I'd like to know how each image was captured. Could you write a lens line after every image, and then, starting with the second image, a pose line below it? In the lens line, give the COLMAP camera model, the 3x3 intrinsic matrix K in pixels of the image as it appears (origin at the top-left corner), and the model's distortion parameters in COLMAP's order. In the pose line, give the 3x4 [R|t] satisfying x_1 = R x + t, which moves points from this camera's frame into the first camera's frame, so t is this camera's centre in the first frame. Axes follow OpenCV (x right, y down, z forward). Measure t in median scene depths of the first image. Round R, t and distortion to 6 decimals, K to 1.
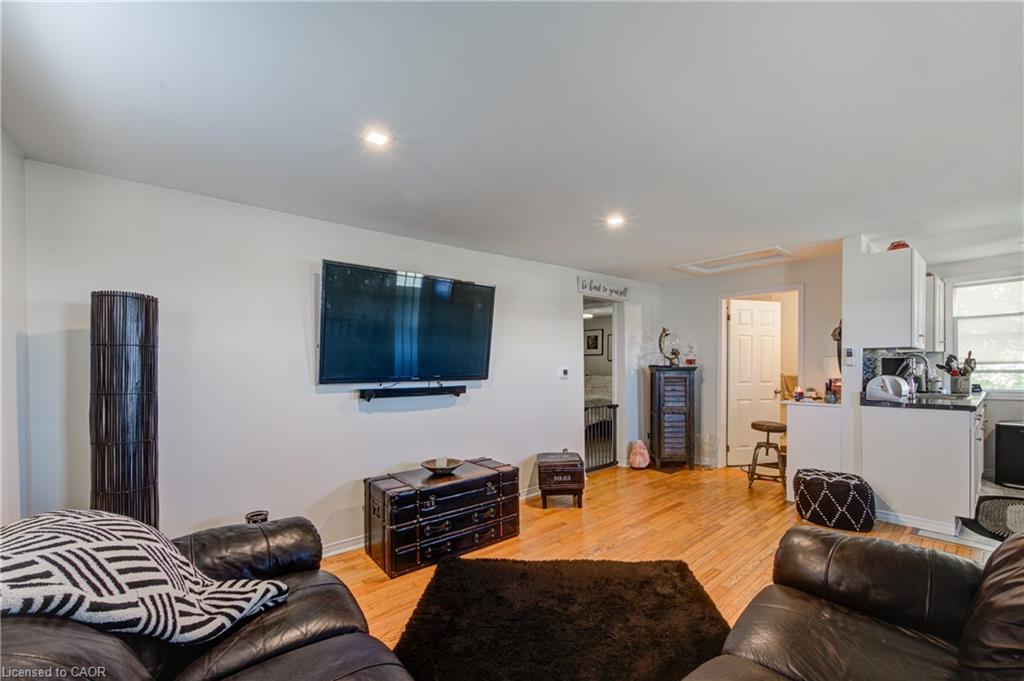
lens RADIAL K [[406.3, 0, 506.7], [0, 406.3, 371.6], [0, 0, 1]] dist [-0.007987, -0.000748]
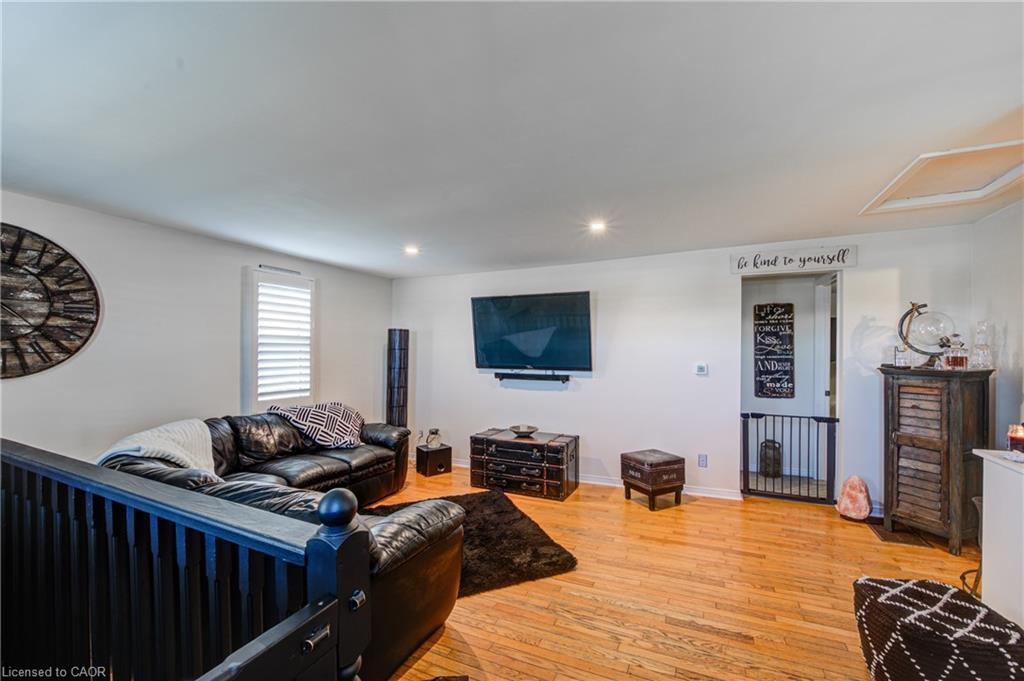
lens RADIAL K [[411.6, 0, 526.4], [0, 411.6, 350.8], [0, 0, 1]] dist [-0.001372, -0.003237]
pose [[0.455477, 0.014777, -0.890125, 0.972753], [-0.013850, 0.999859, 0.009512, -0.050592], [0.890140, 0.007996, 0.455617, 0.310234]]
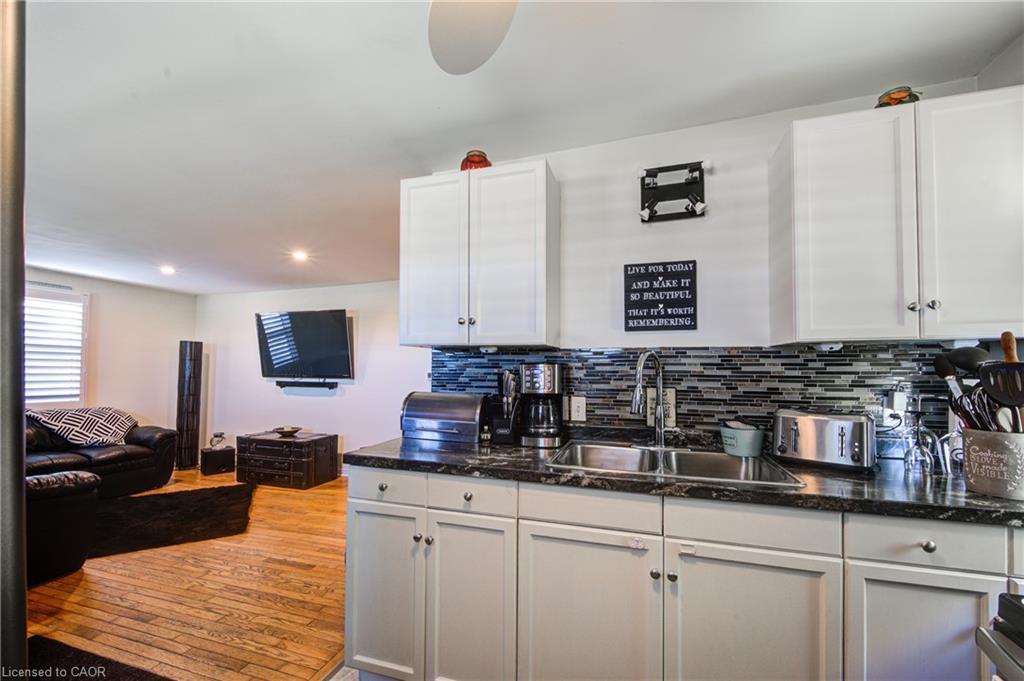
lens RADIAL K [[411.6, 0, 513.5], [0, 411.6, 359.5], [0, 0, 1]] dist [-0.001372, -0.003237]
pose [[0.552332, -0.005348, -0.833607, 1.471349], [-0.017186, 0.999694, -0.017801, -0.030075], [0.833447, 0.024159, 0.552071, 0.734809]]
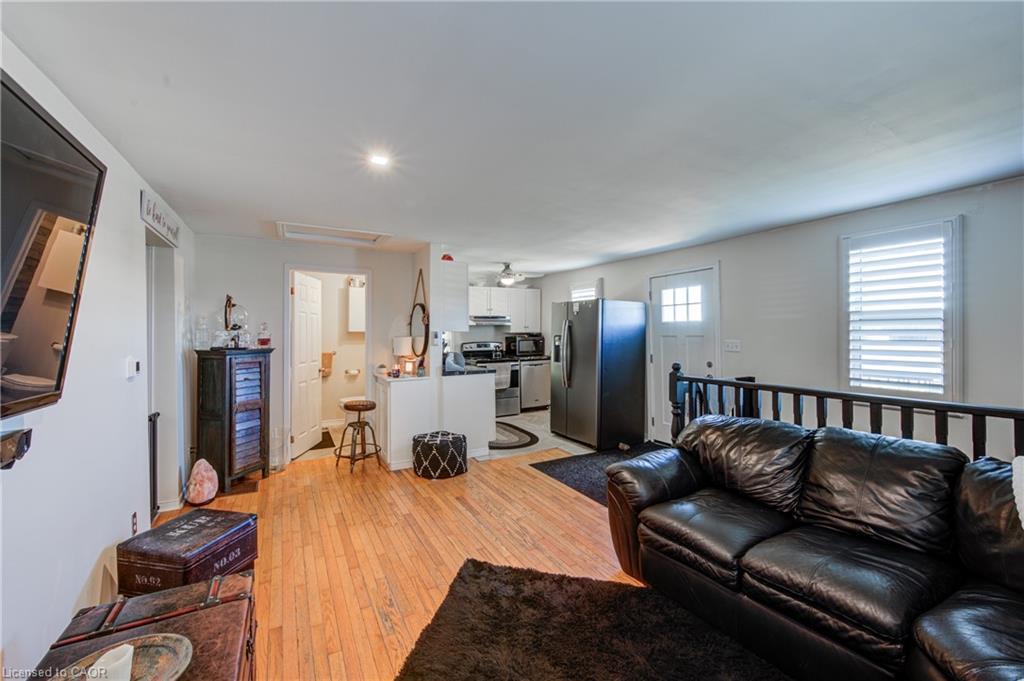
lens RADIAL K [[406.3, 0, 507.6], [0, 406.3, 344.3], [0, 0, 1]] dist [-0.007987, -0.000748]
pose [[0.176185, -0.019999, 0.984154, -0.347001], [0.016850, 0.999708, 0.017299, -0.035921], [-0.984213, 0.013535, 0.176471, 0.554070]]
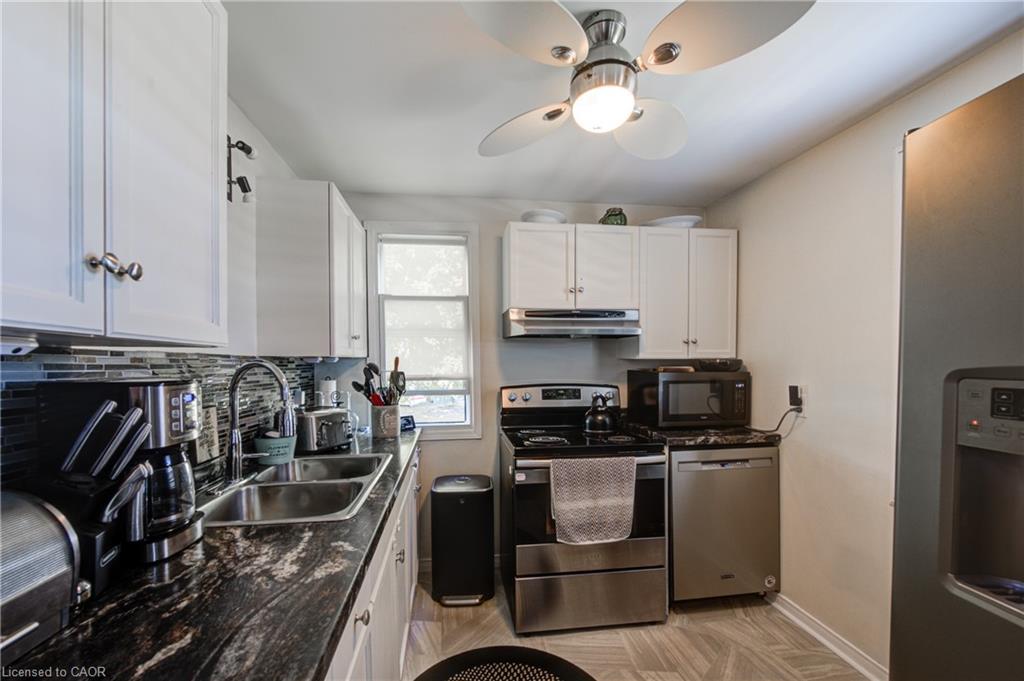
lens RADIAL K [[406.3, 0, 503.1], [0, 406.3, 370.3], [0, 0, 1]] dist [-0.007987, -0.000748]
pose [[0.516434, -0.005529, 0.856309, 0.941198], [0.010872, 0.999941, -0.000101, -0.039679], [-0.856258, 0.009362, 0.516463, 0.739784]]
